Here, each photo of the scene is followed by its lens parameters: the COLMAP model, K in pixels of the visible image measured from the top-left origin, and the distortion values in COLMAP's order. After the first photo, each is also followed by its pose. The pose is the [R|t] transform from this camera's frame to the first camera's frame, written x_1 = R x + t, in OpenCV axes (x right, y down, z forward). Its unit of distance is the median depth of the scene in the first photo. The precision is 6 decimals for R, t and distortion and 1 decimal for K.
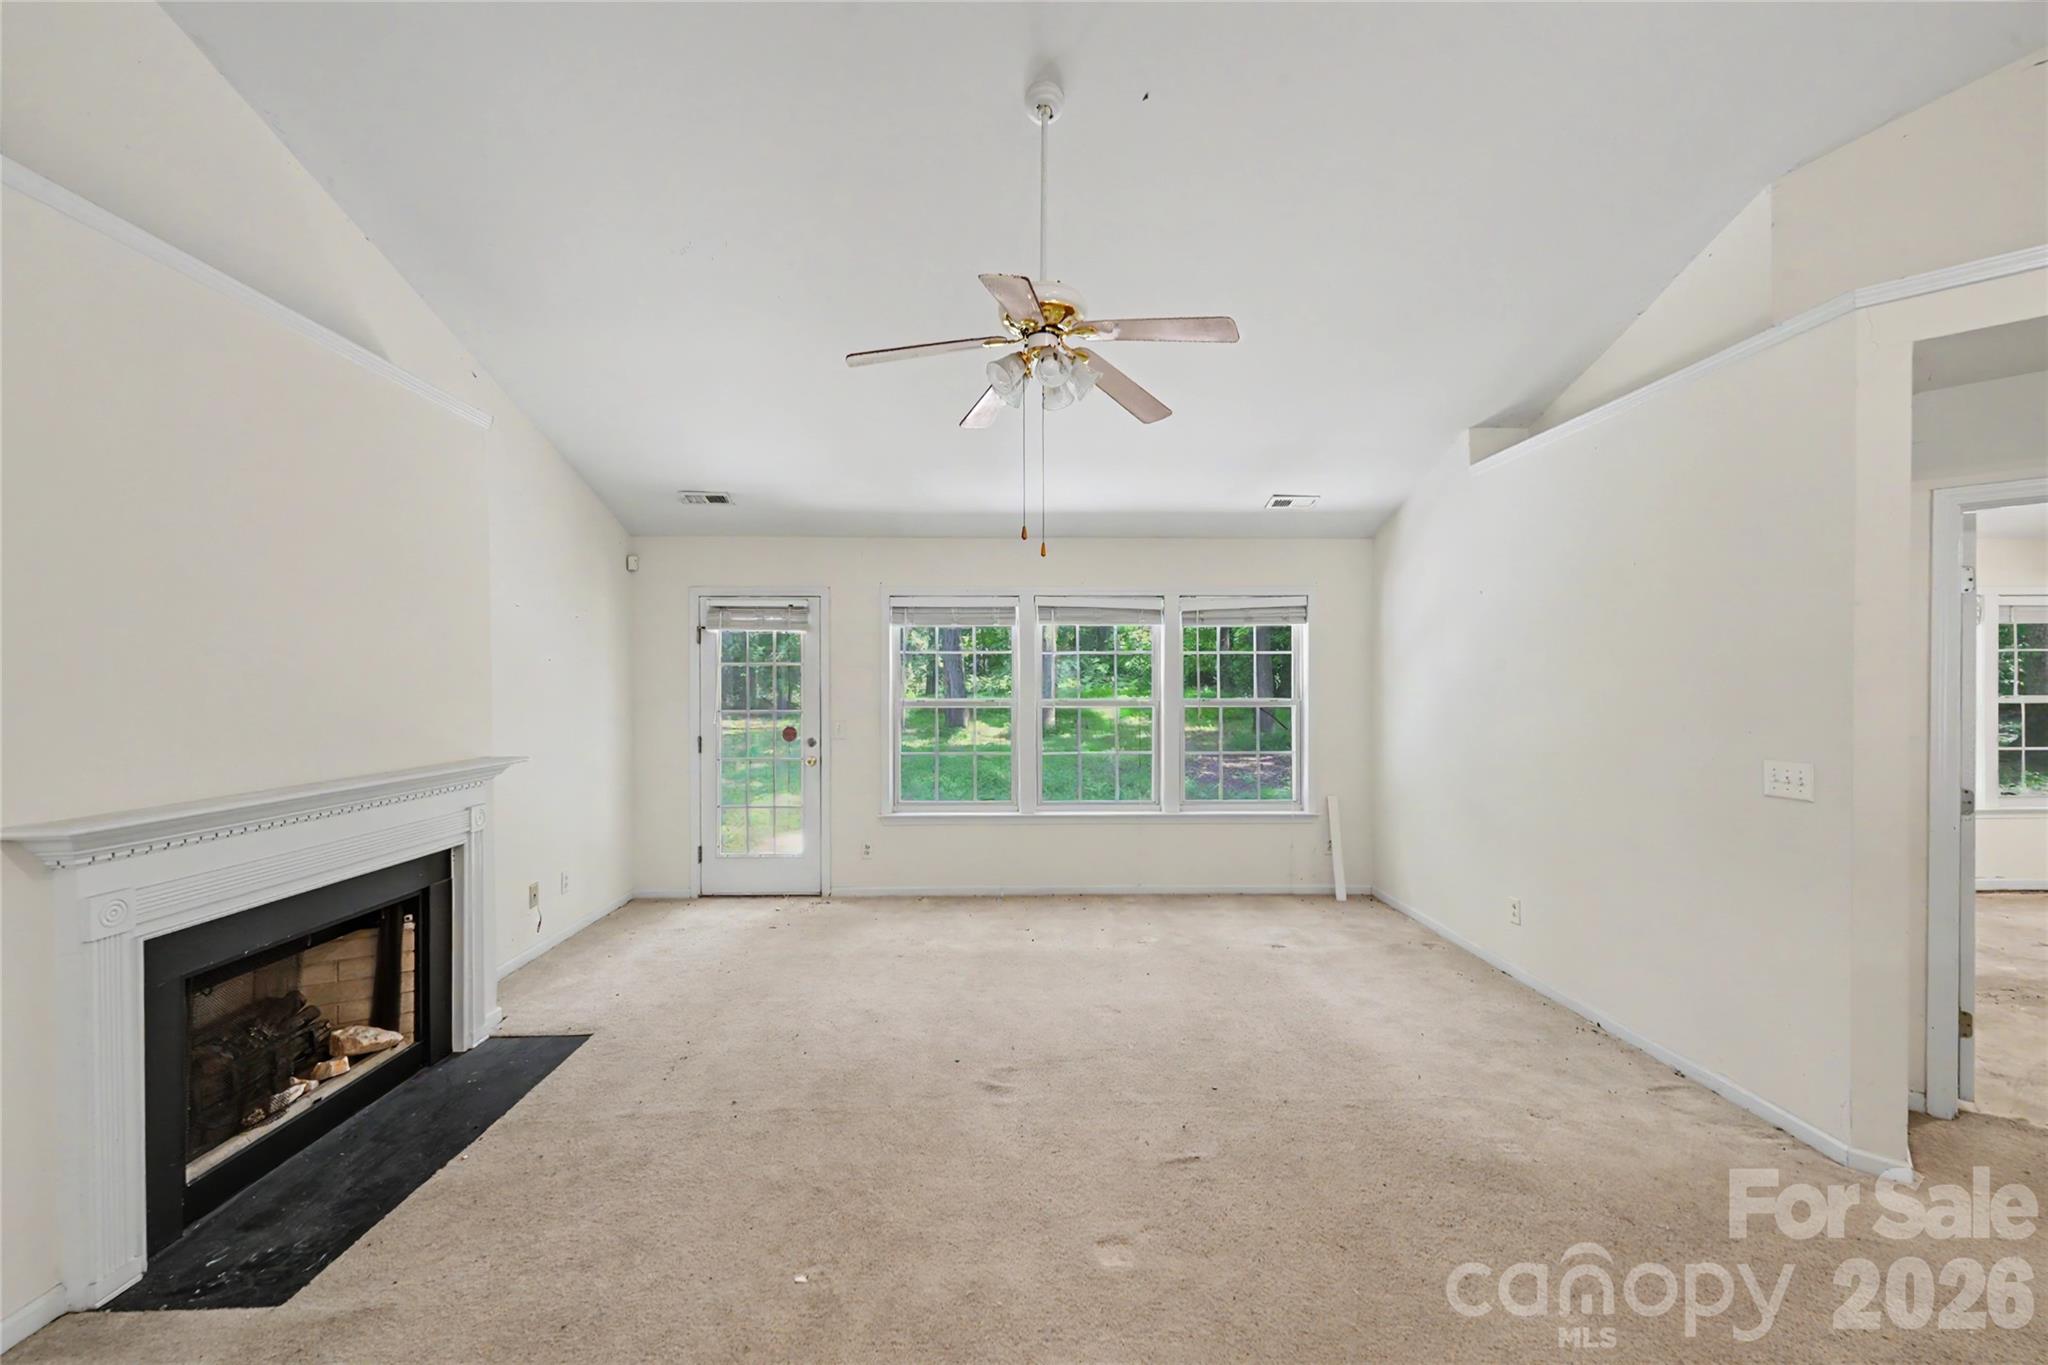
lens RADIAL K [[829.2, 0, 1018.9], [0, 829.2, 683.8], [0, 0, 1]] dist [0.000613, -0.000153]
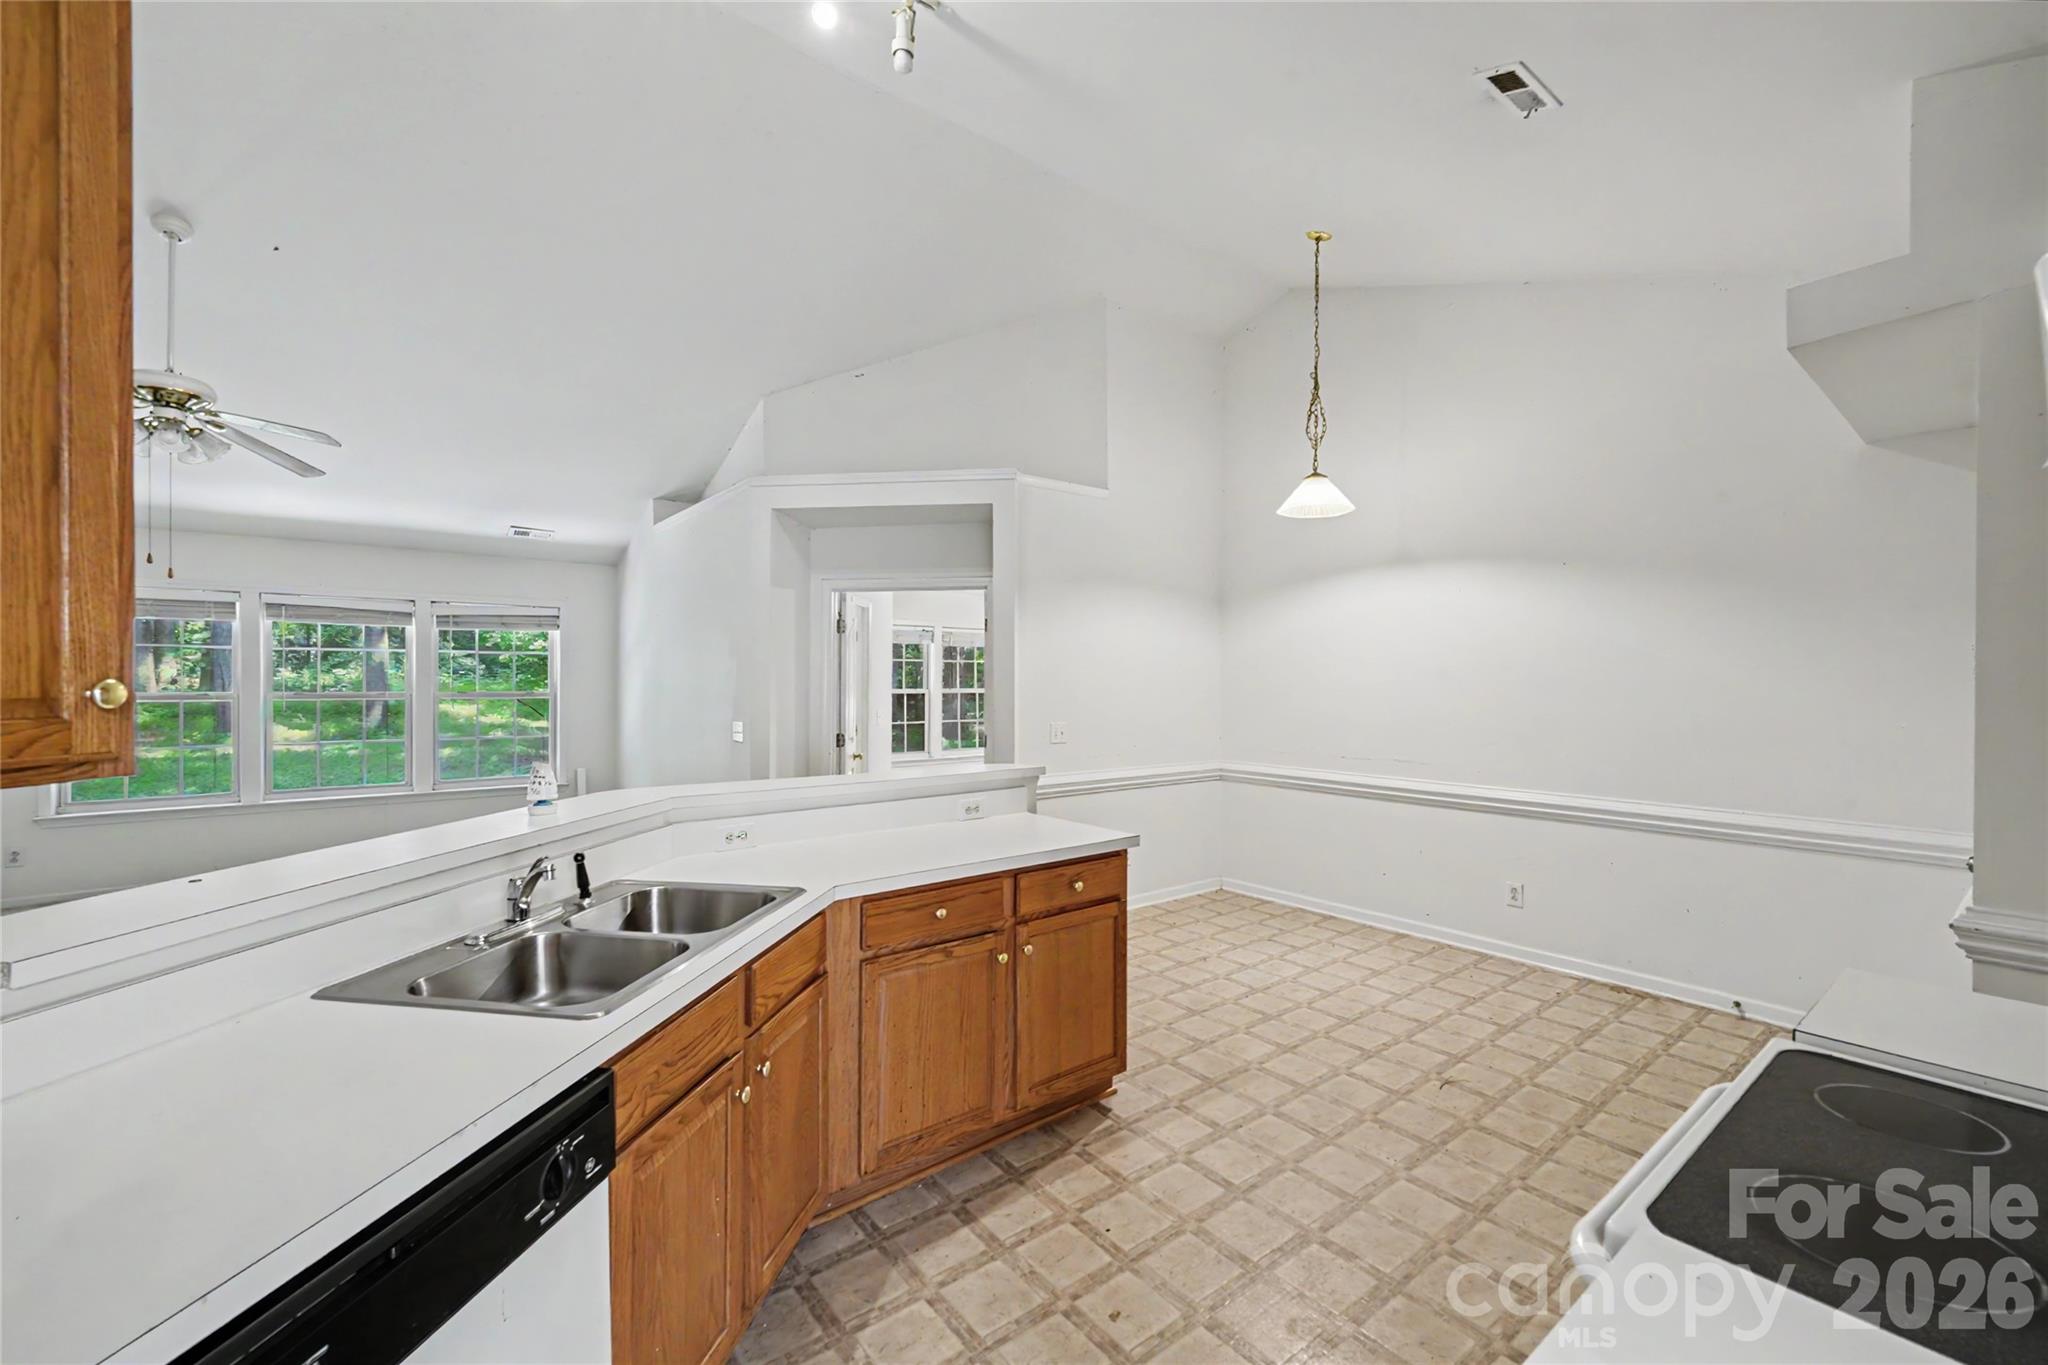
lens RADIAL K [[832.3, 0, 1021.5], [0, 832.3, 688.7], [0, 0, 1]] dist [0.000176, -0.000263]
pose [[0.793045, -0.001417, 0.609161, 0.151936], [-0.004690, 0.999953, 0.008432, 0.000648], [-0.609145, -0.009544, 0.793002, -0.442177]]
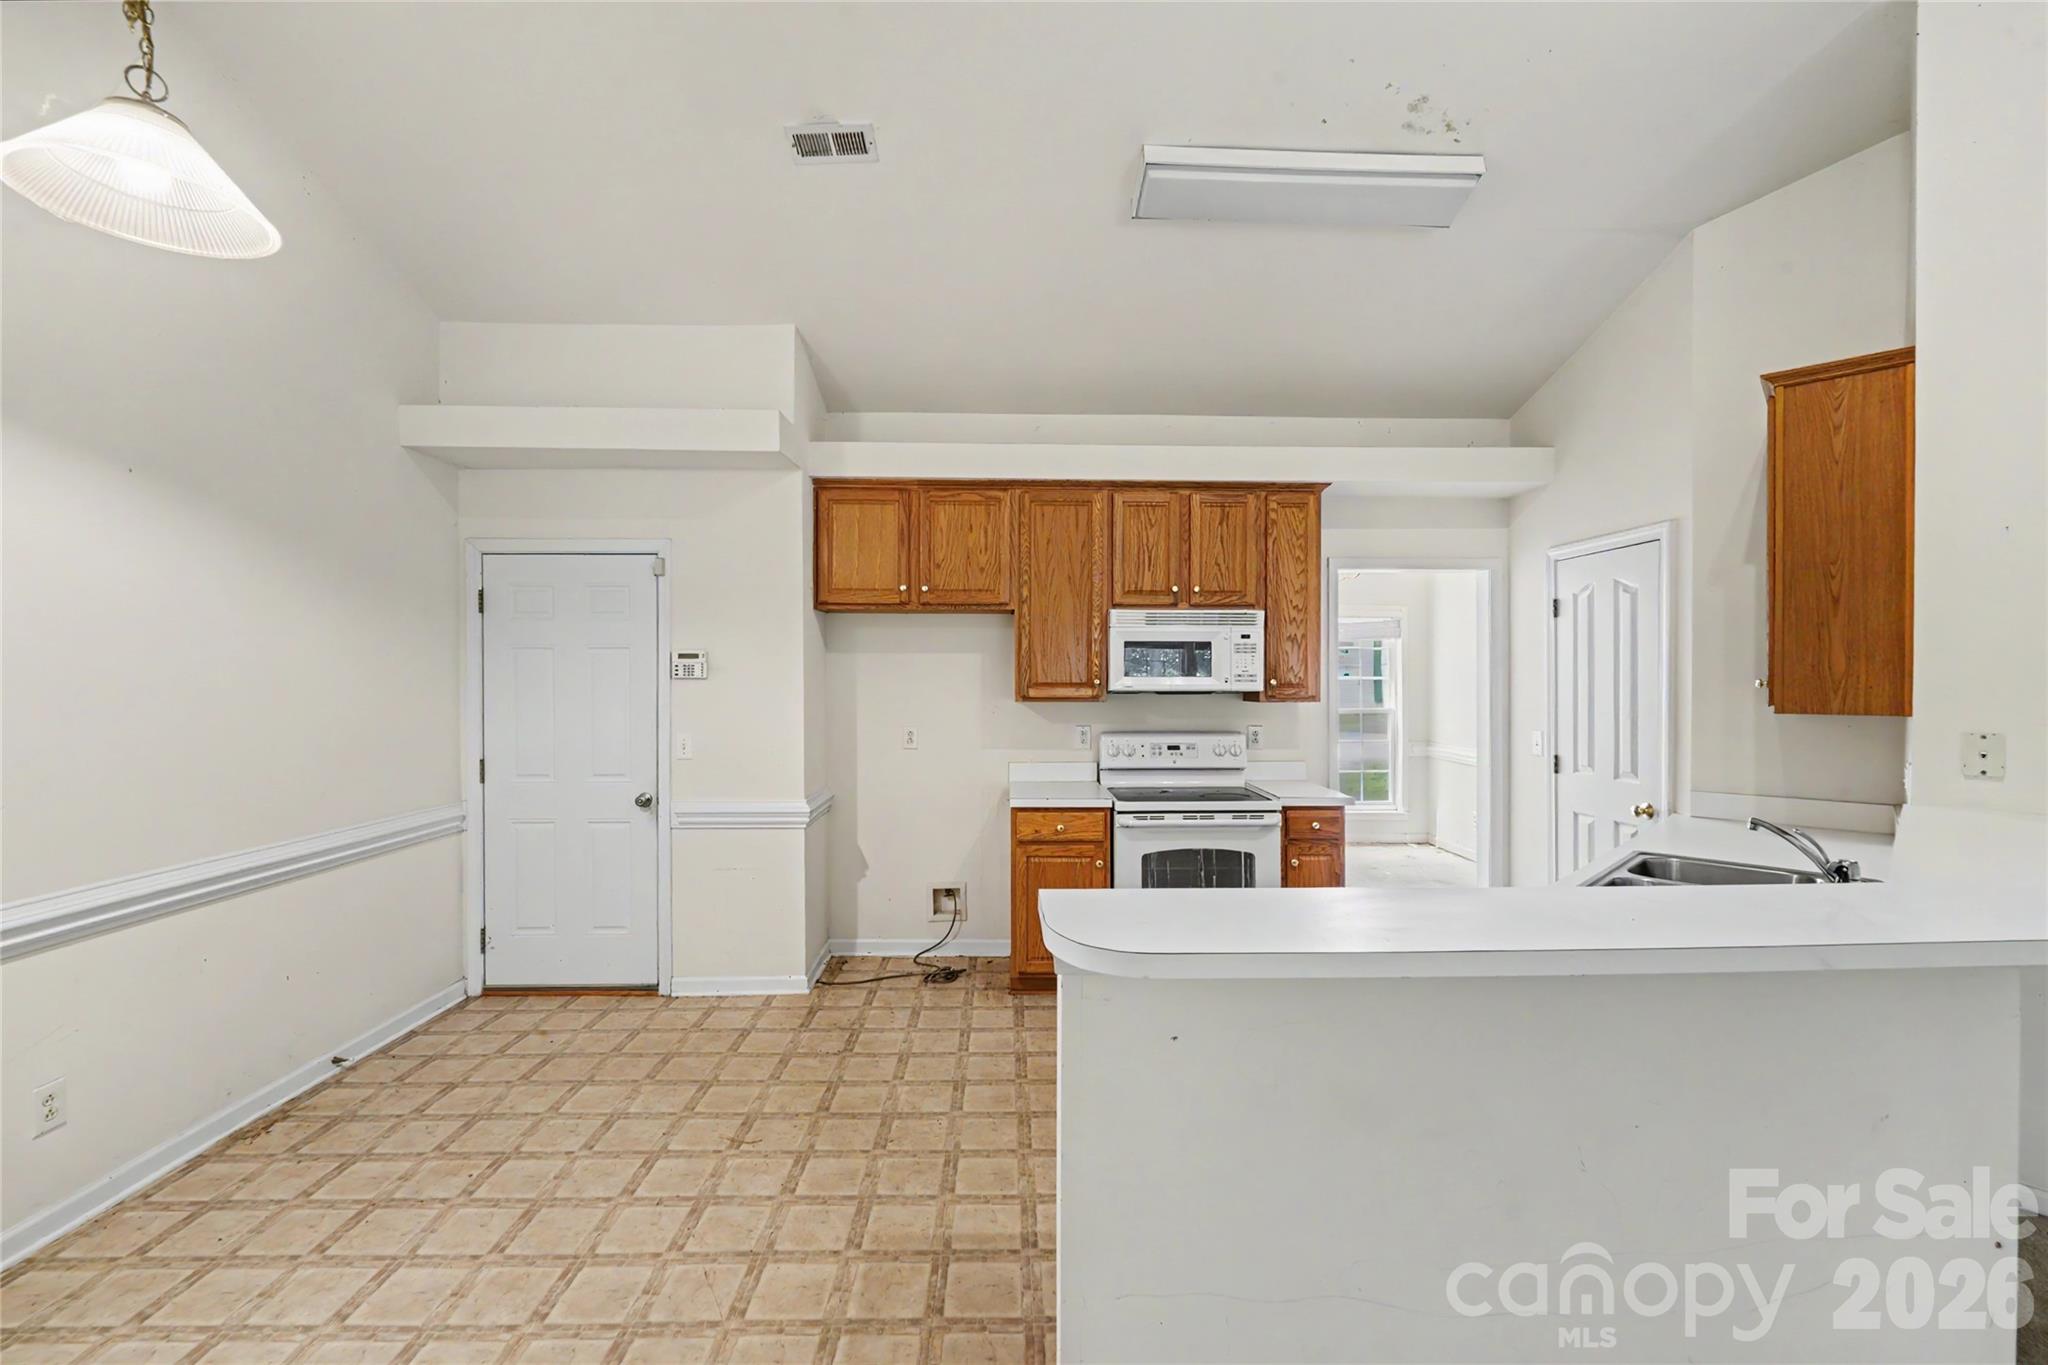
lens RADIAL K [[829.2, 0, 1018.9], [0, 829.2, 683.8], [0, 0, 1]] dist [0.000613, -0.000153]
pose [[-0.999997, 0.001997, -0.001154, 0.577698], [0.001989, 0.999973, 0.007018, -0.000716], [0.001168, 0.007016, -0.999975, 0.344067]]
